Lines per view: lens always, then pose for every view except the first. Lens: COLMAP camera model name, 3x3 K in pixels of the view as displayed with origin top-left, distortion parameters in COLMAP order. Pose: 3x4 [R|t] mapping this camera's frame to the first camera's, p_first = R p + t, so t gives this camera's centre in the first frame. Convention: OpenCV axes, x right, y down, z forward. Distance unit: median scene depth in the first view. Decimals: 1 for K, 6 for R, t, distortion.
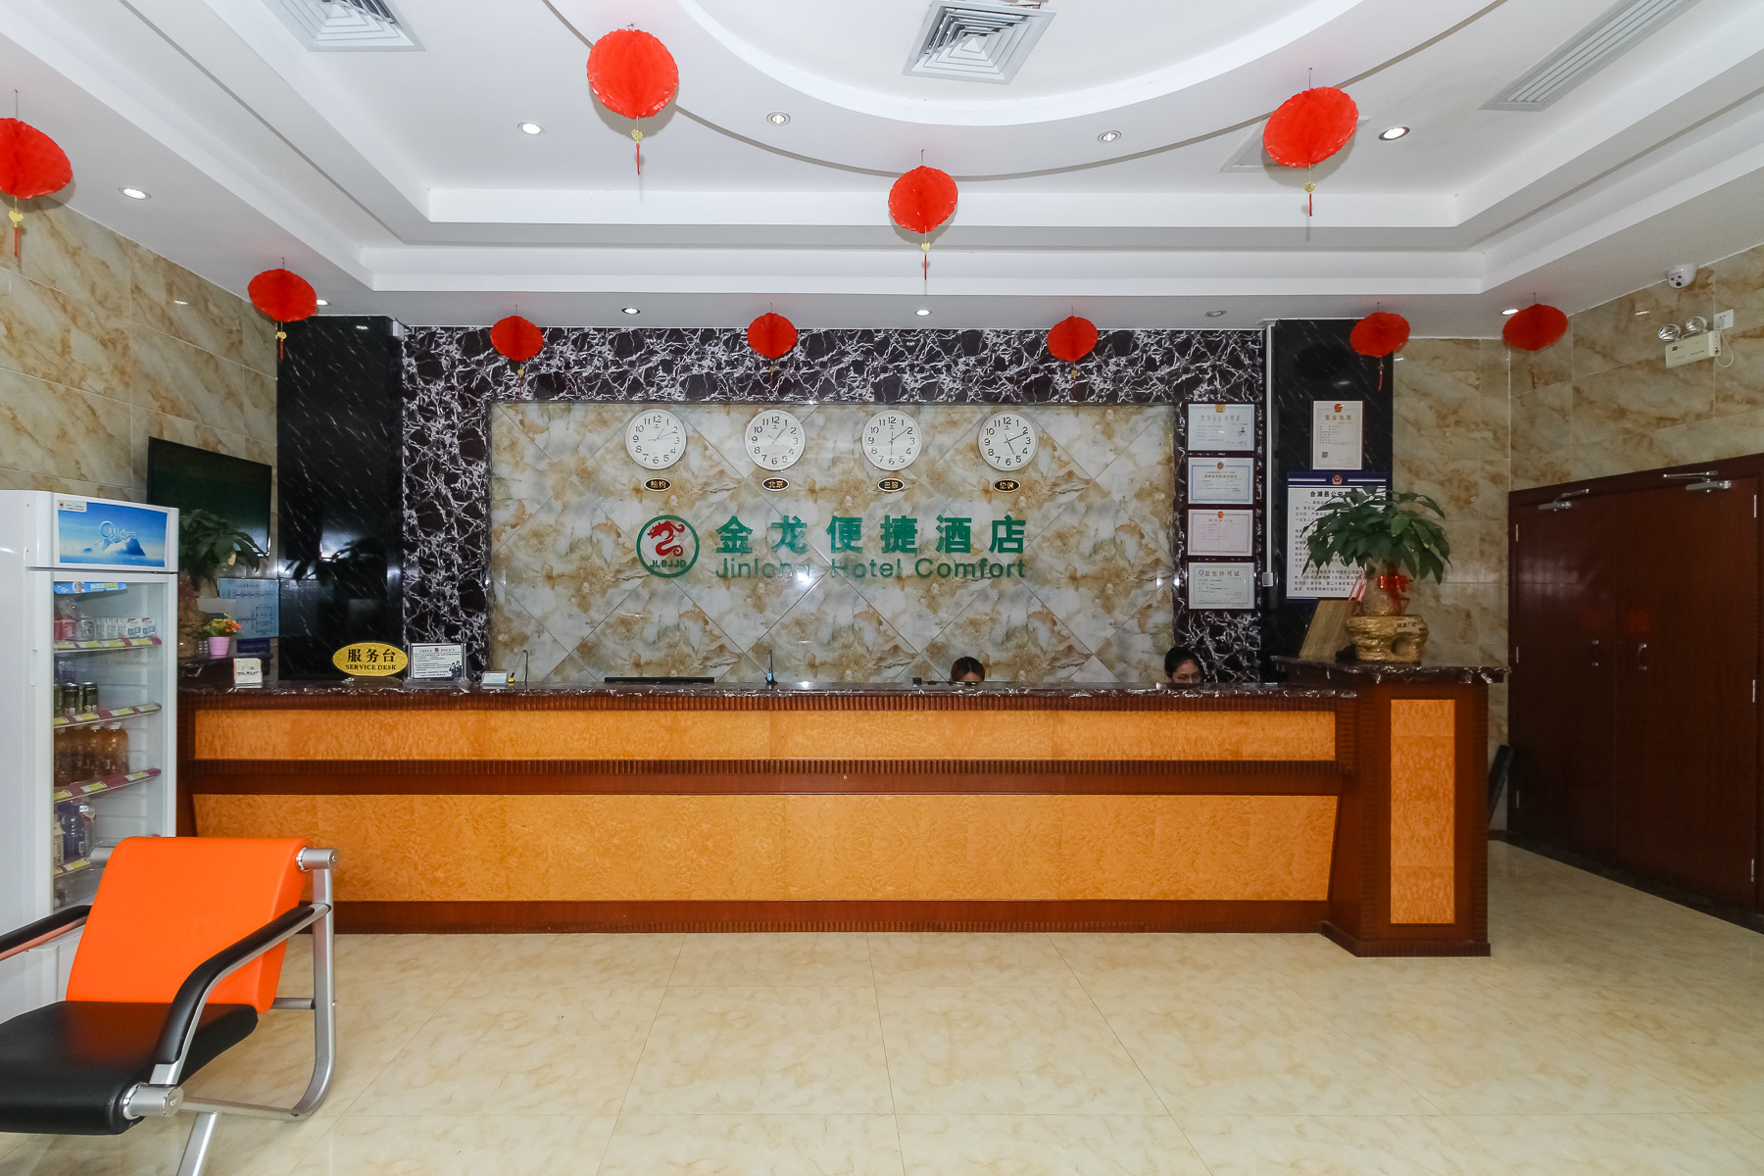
lens RADIAL K [[834.7, 0, 824.2], [0, 834.7, 595.5], [0, 0, 1]] dist [0.020593, -0.015046]
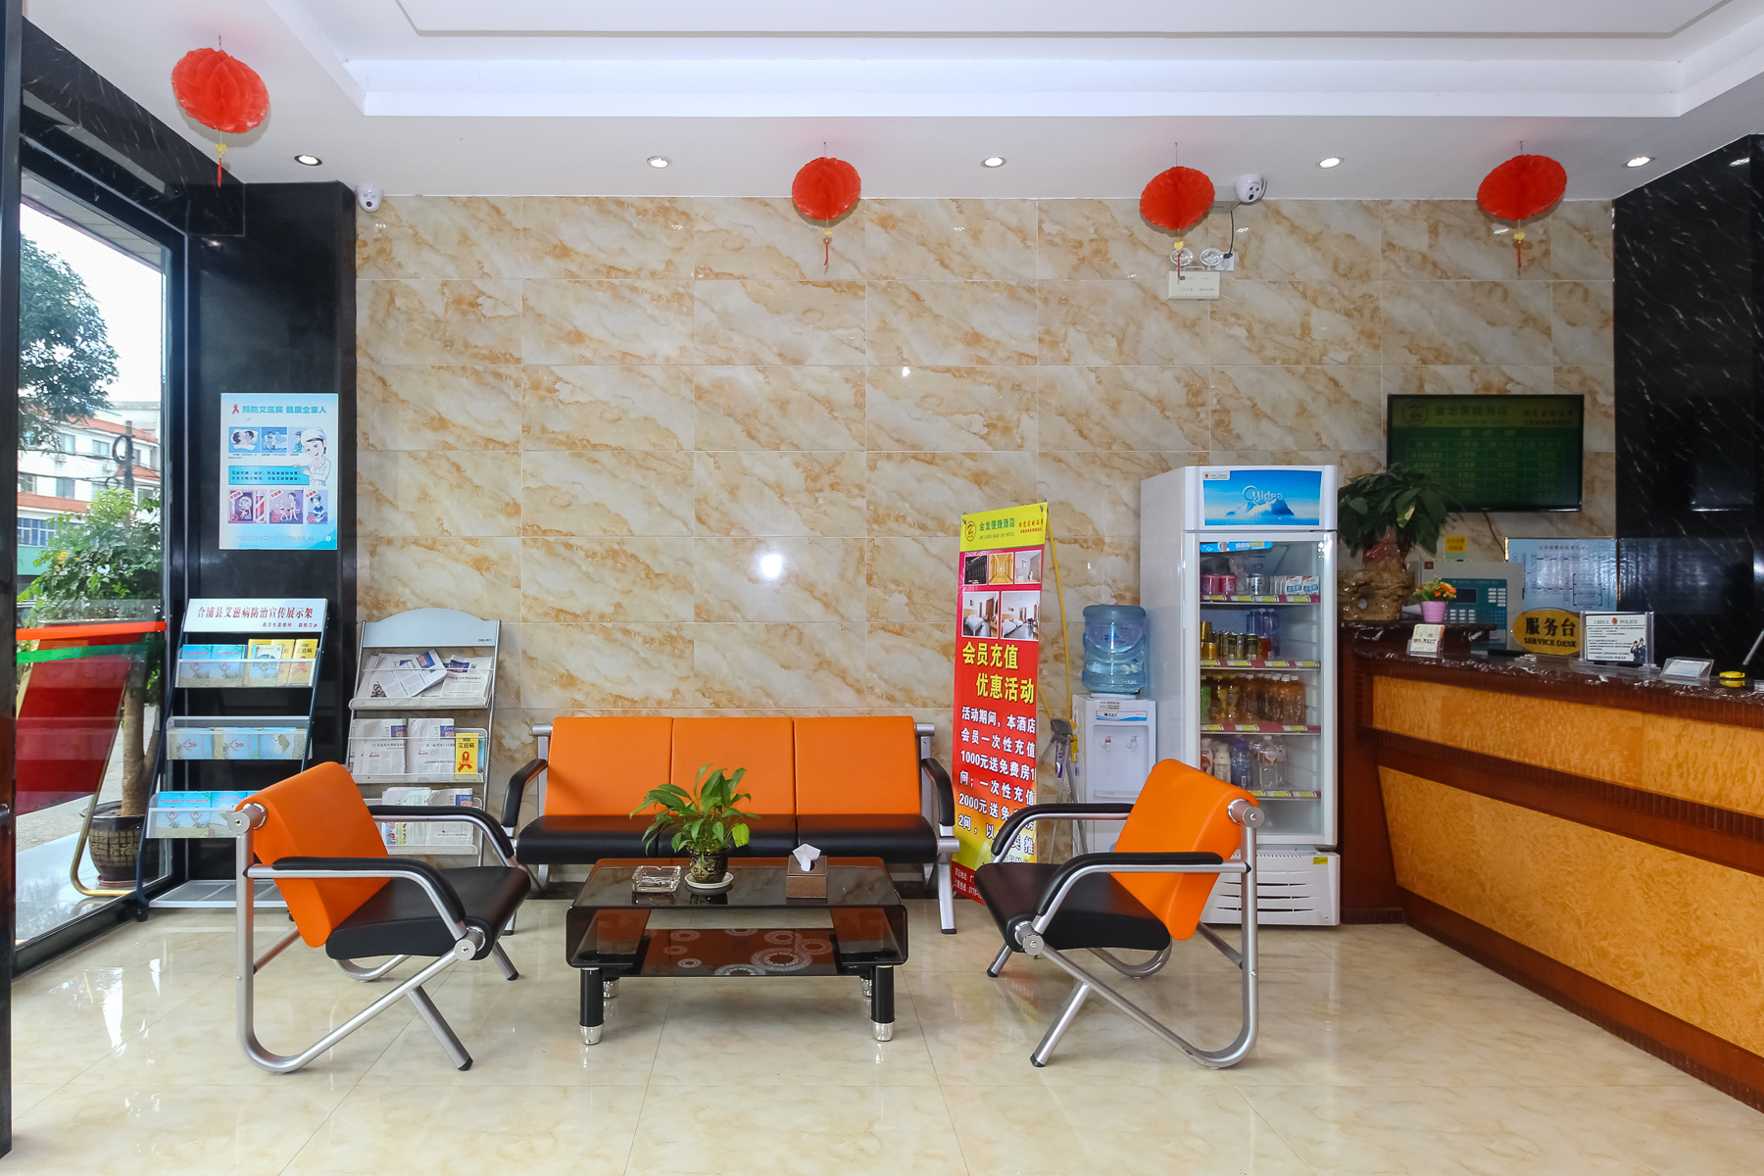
lens RADIAL K [[977.5, 0, 775.6], [0, 977.5, 582.6], [0, 0, 1]] dist [0.003443, -0.001519]
pose [[-0.011811, -0.011390, -0.999865, 0.244646], [-0.000163, 0.999935, -0.011389, 0.029940], [0.999930, 0.000029, -0.011812, 0.225960]]
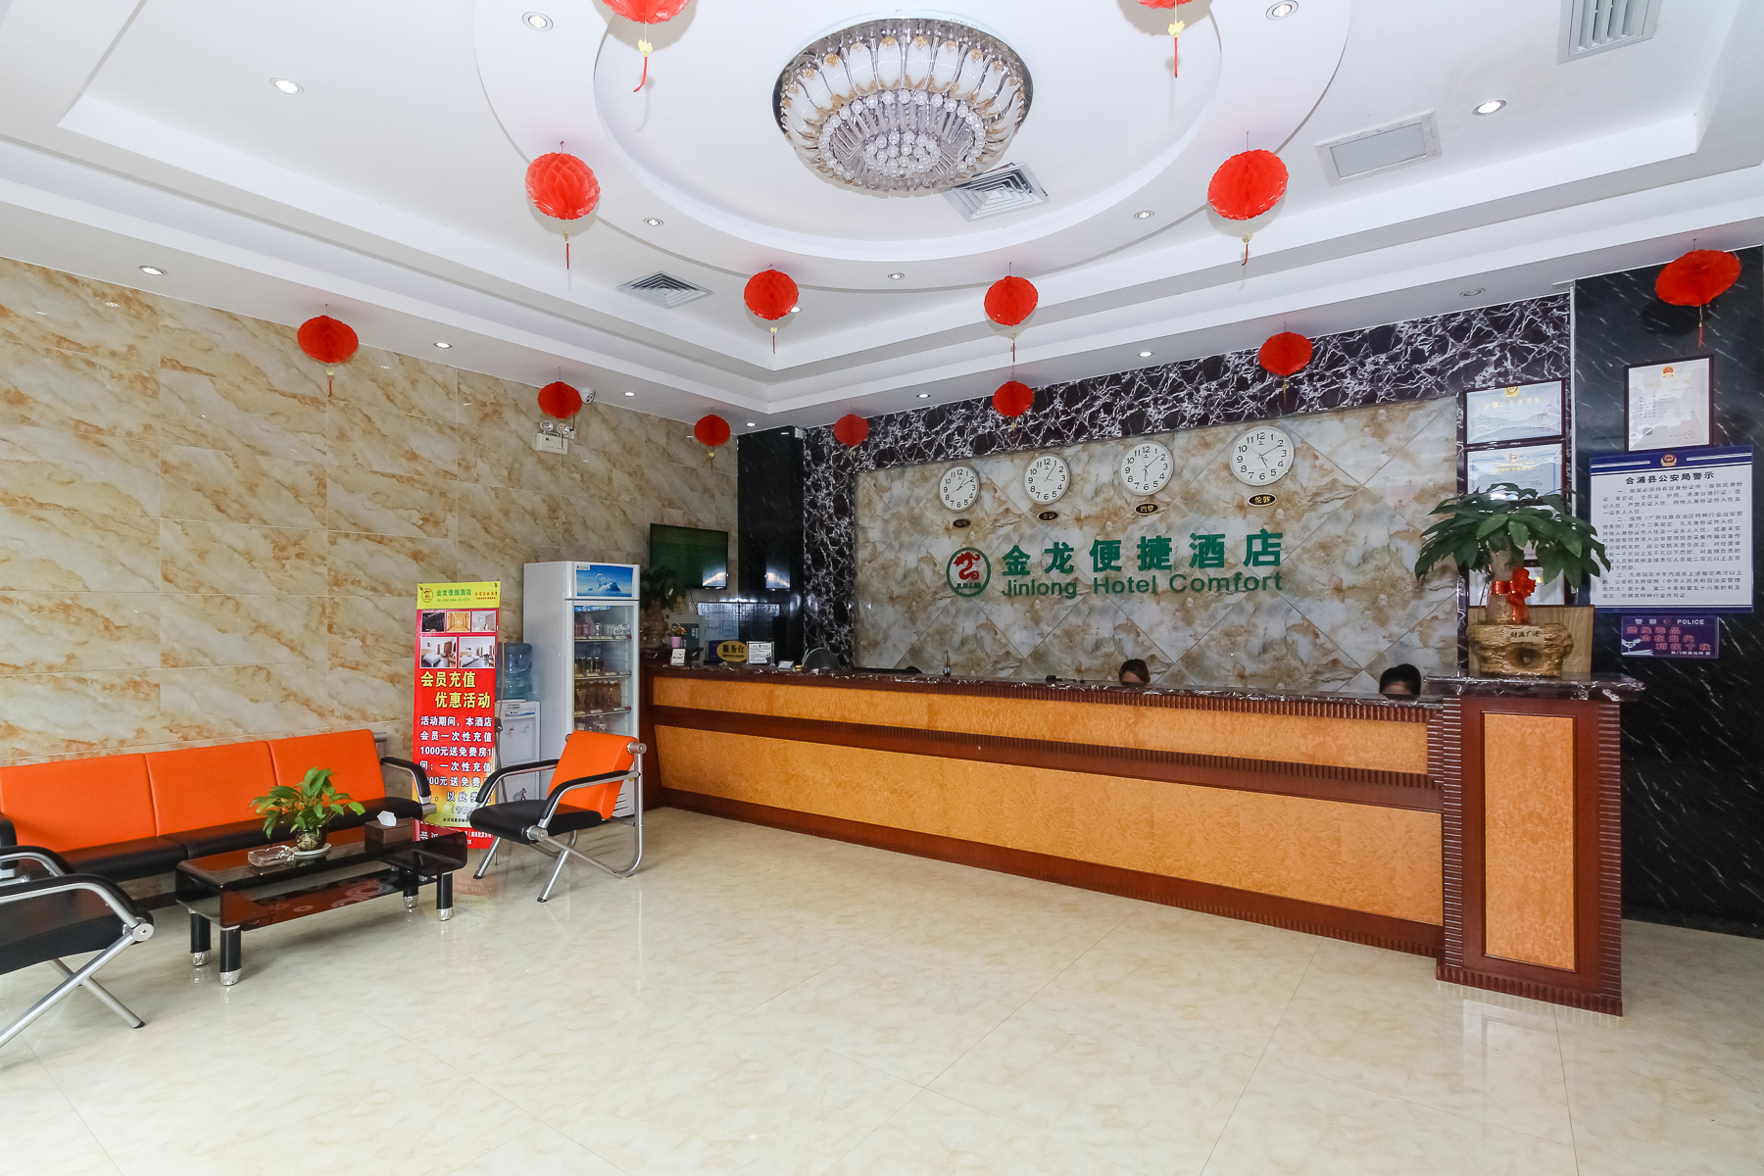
lens RADIAL K [[838.5, 0, 875.5], [0, 838.5, 610.0], [0, 0, 1]] dist [0.002190, -0.000732]
pose [[0.804260, -0.010129, -0.594191, 0.460069], [0.005988, 0.999942, -0.008941, 0.008822], [0.594248, 0.003633, 0.804274, -0.101082]]
